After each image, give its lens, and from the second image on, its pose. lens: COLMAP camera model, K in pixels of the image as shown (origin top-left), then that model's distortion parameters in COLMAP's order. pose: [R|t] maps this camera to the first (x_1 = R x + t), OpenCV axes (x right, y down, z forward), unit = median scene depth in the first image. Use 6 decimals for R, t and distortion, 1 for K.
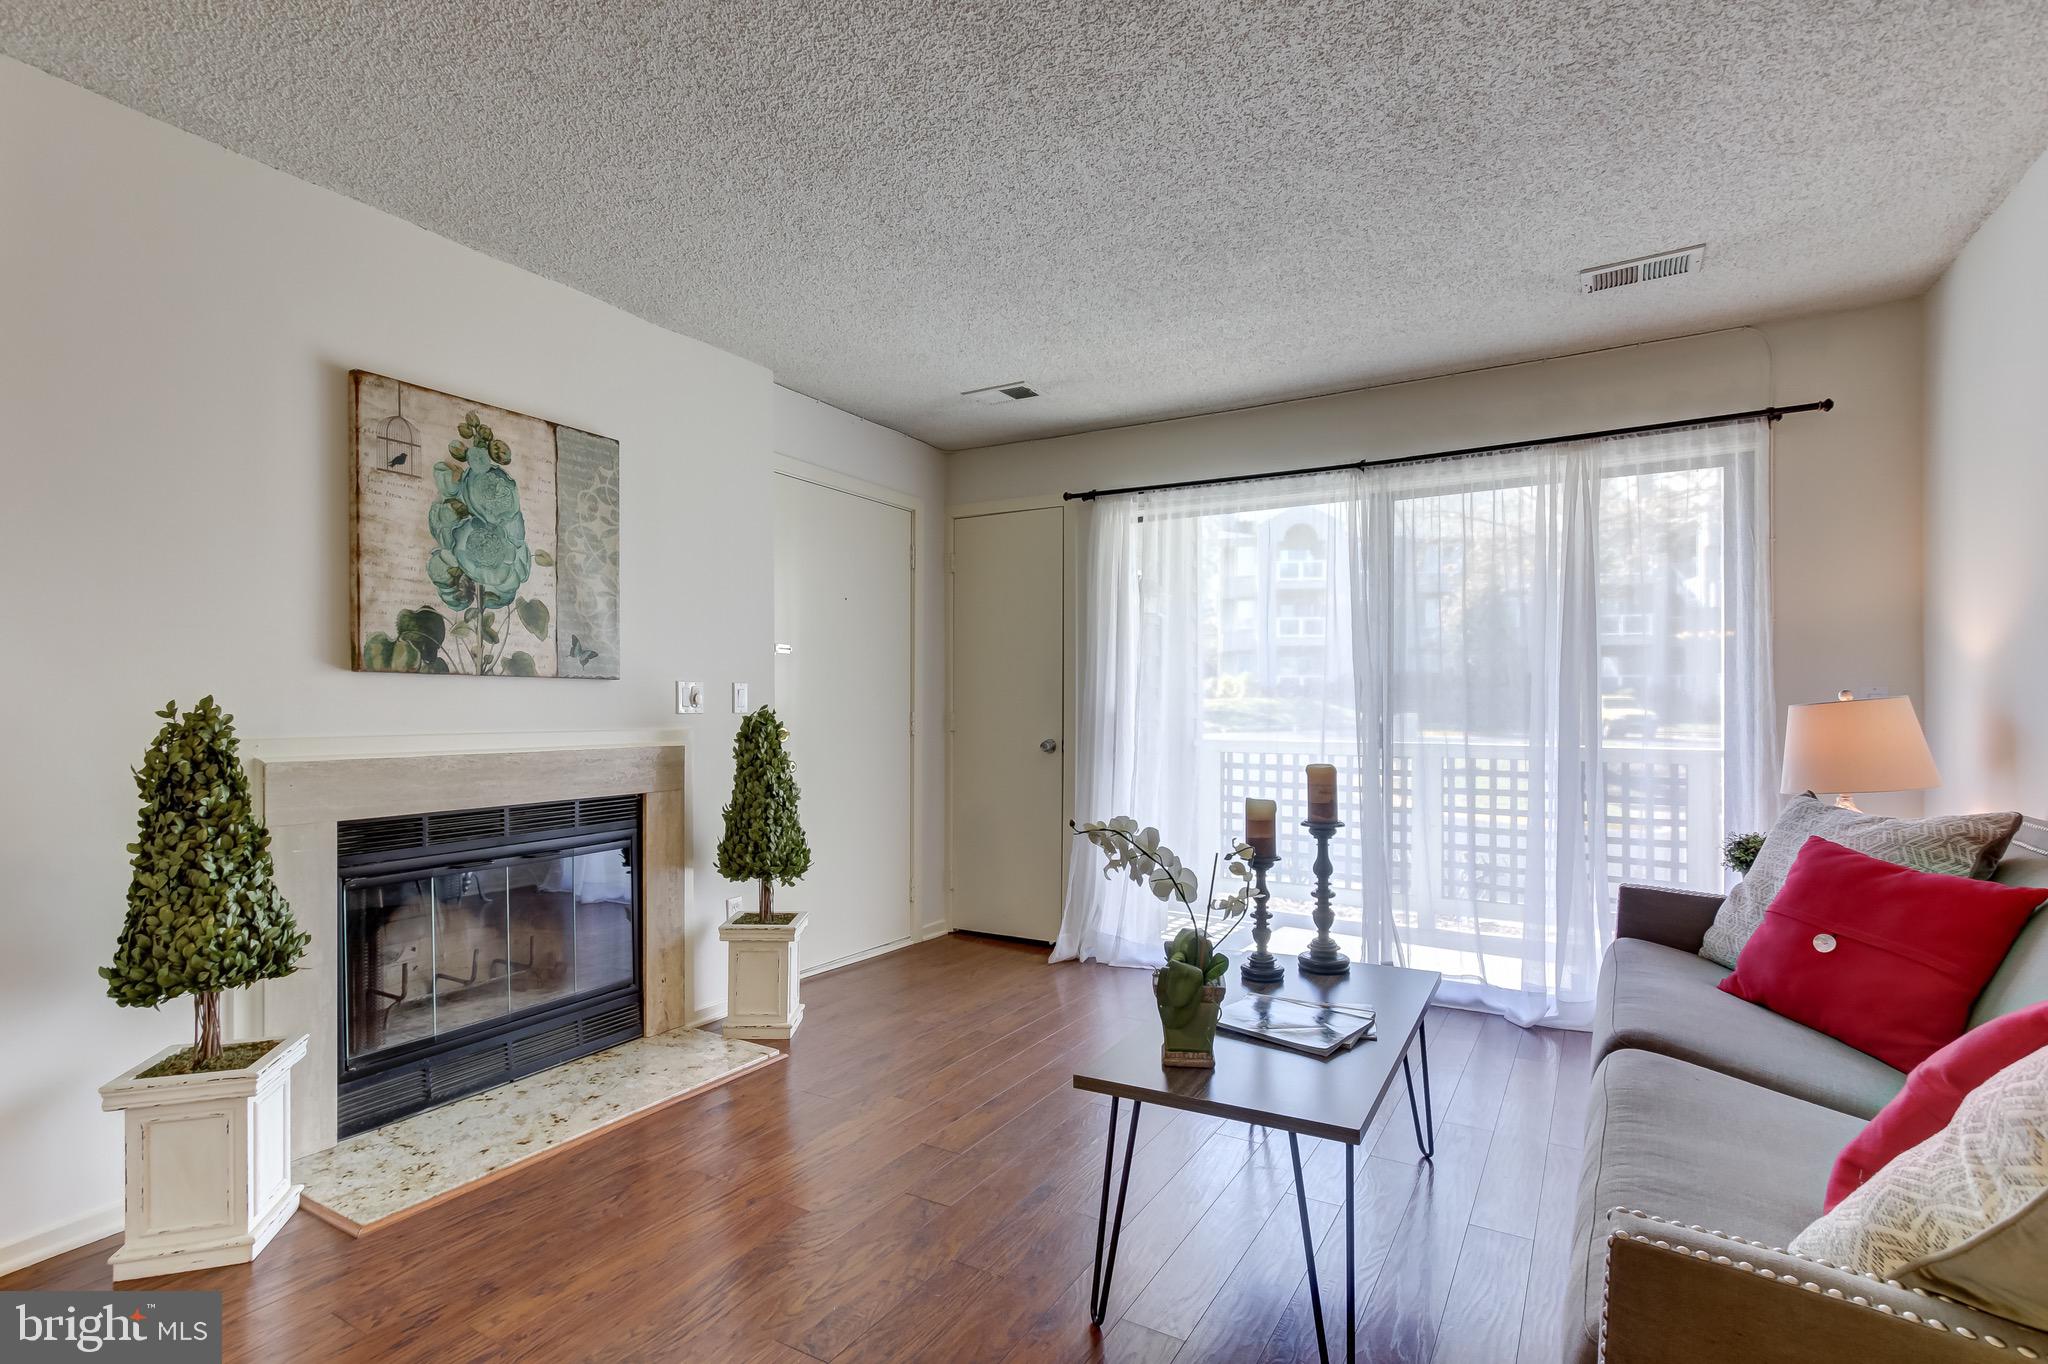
lens RADIAL K [[982.2, 0, 1020.4], [0, 982.2, 713.0], [0, 0, 1]] dist [0.000538, 0.005067]
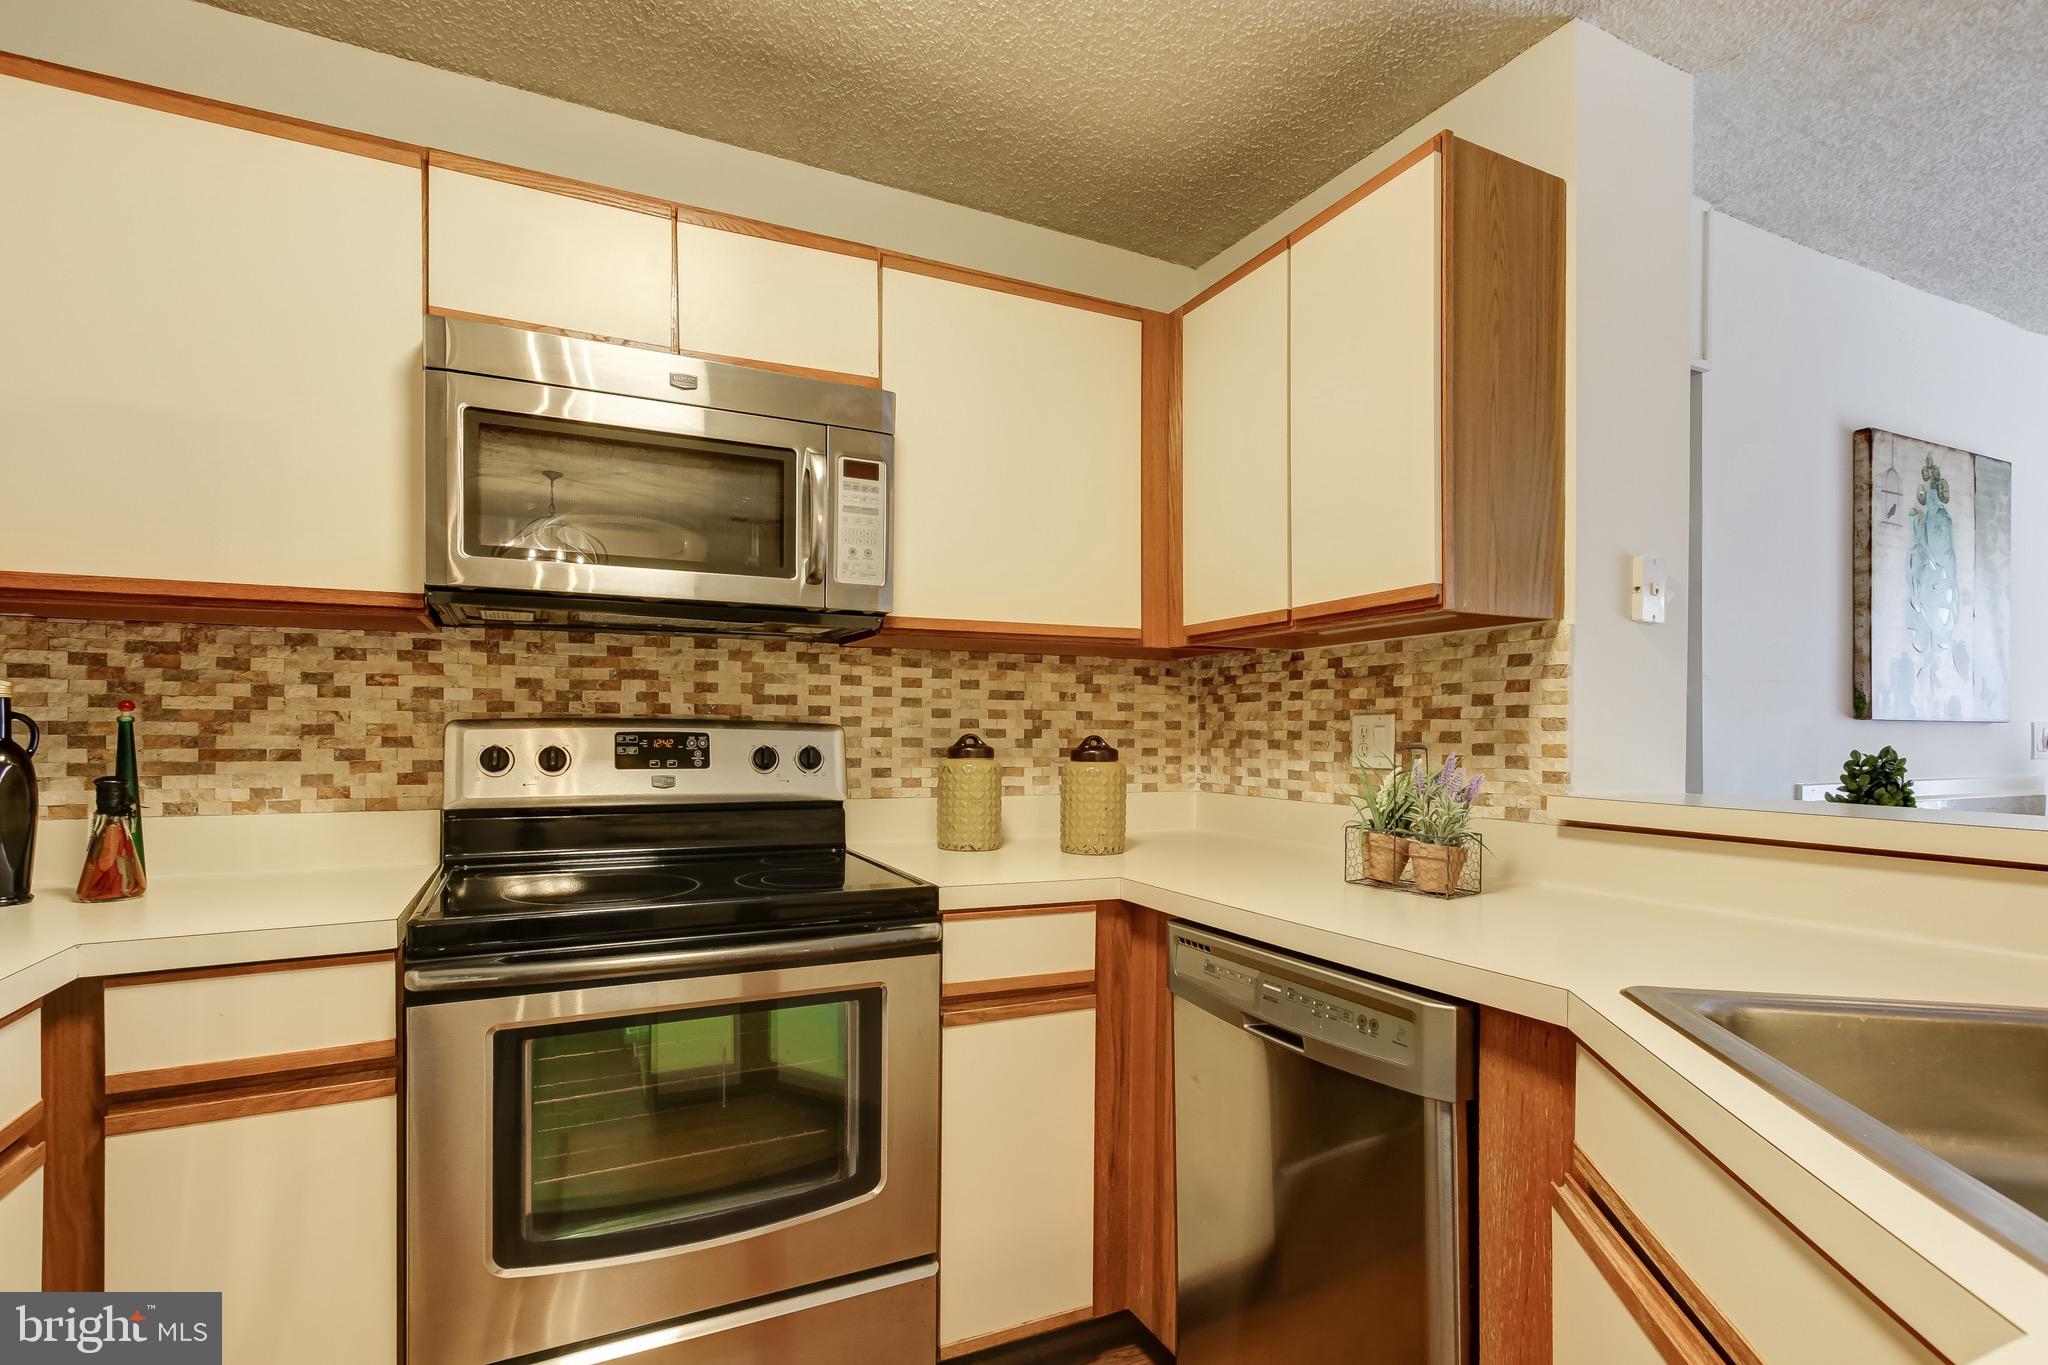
lens RADIAL K [[982.2, 0, 1033.1], [0, 982.2, 740.3], [0, 0, 1]] dist [0.000538, 0.005067]
pose [[0.834633, 0.006557, -0.550767, -0.666807], [-0.006159, 0.999978, 0.002572, -0.014053], [0.550772, 0.001245, 0.834655, -0.280349]]
